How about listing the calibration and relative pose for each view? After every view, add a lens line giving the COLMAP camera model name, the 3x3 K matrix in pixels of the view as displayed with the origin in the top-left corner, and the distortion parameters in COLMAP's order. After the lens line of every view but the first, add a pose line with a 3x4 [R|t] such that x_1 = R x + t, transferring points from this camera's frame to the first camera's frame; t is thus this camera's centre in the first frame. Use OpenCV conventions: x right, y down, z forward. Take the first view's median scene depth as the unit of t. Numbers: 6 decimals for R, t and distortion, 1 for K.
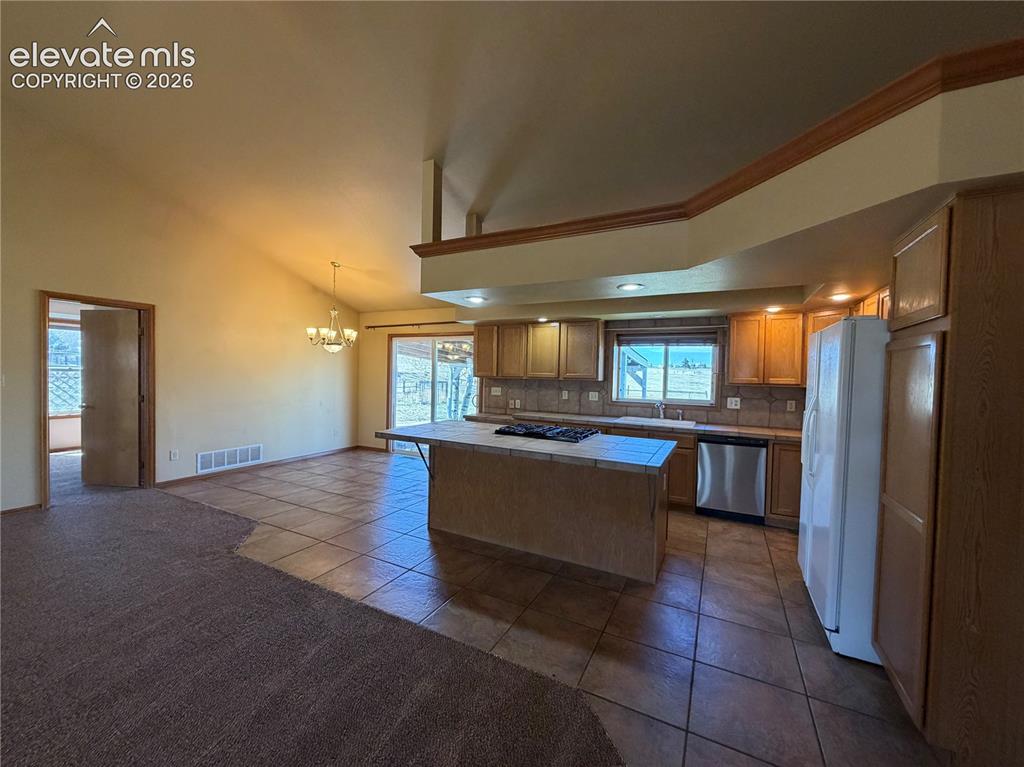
lens RADIAL K [[407.0, 0, 510.5], [0, 407.0, 382.1], [0, 0, 1]] dist [0.002302, -0.000869]
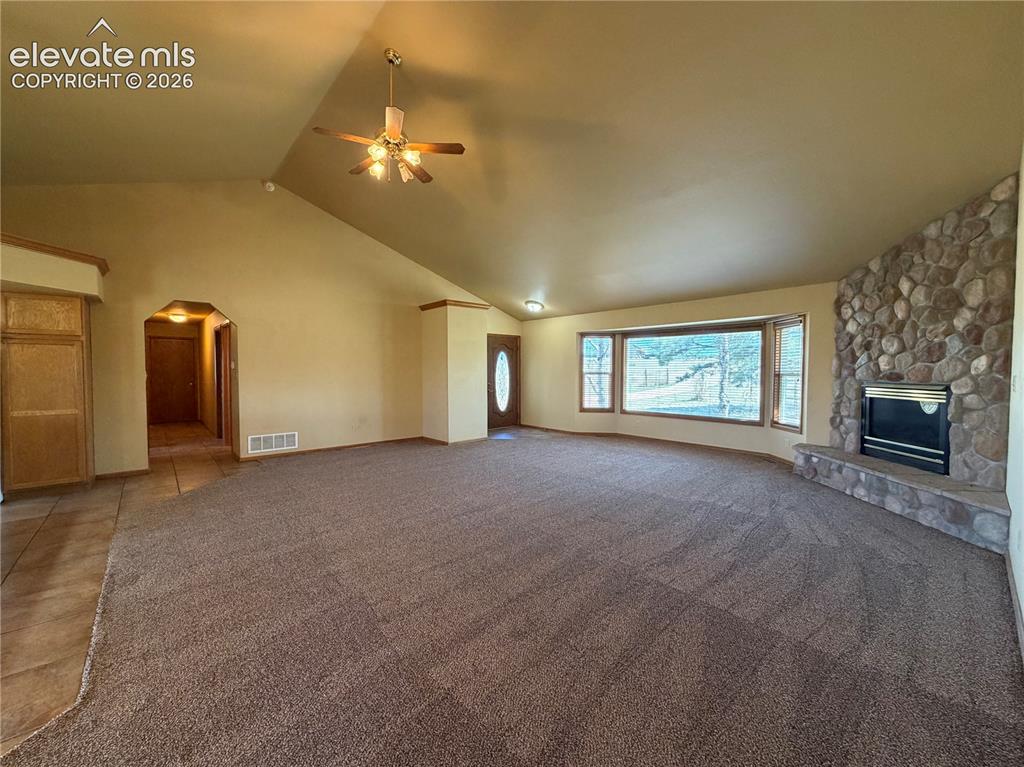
lens RADIAL K [[407.0, 0, 512.4], [0, 407.0, 383.3], [0, 0, 1]] dist [0.002302, -0.000869]
pose [[-0.935841, -0.038794, 0.350282, -0.818449], [-0.017801, 0.997858, 0.062954, -0.016351], [-0.351974, 0.052680, -0.934526, 0.767115]]
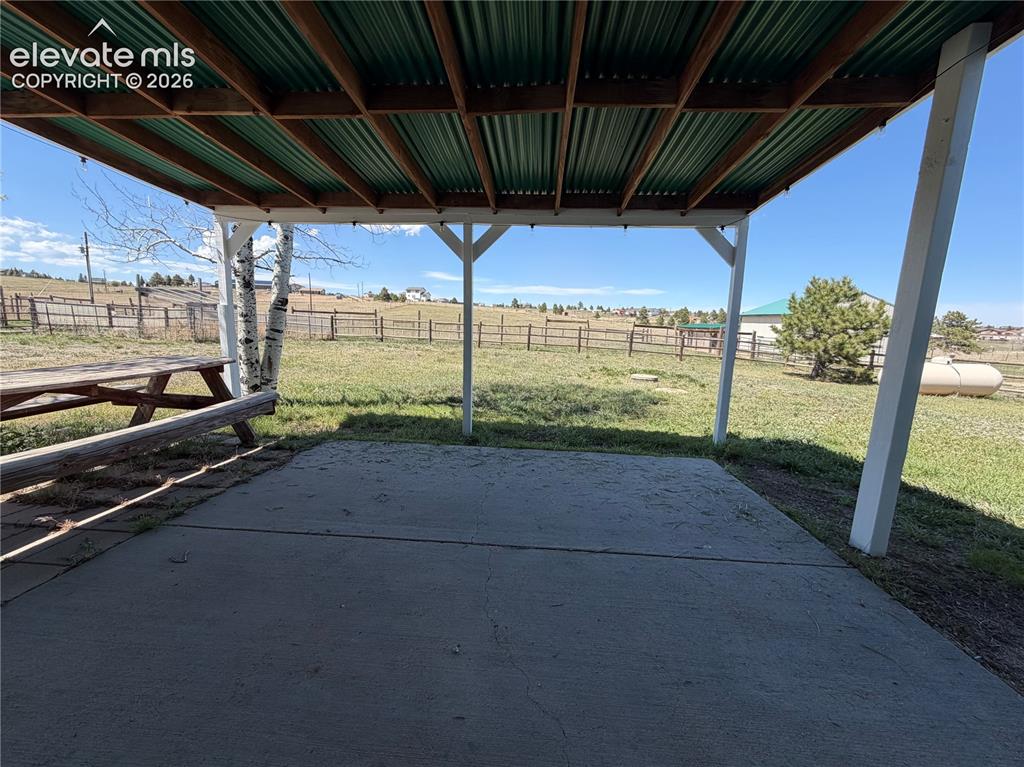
lens RADIAL K [[407.0, 0, 510.6], [0, 407.0, 384.0], [0, 0, 1]] dist [0.002302, -0.000869]
pose [[0.920414, -0.063363, 0.385776, -0.126981], [0.004938, 0.988584, 0.150591, 0.123468], [-0.390914, -0.136701, 0.910219, 1.222645]]
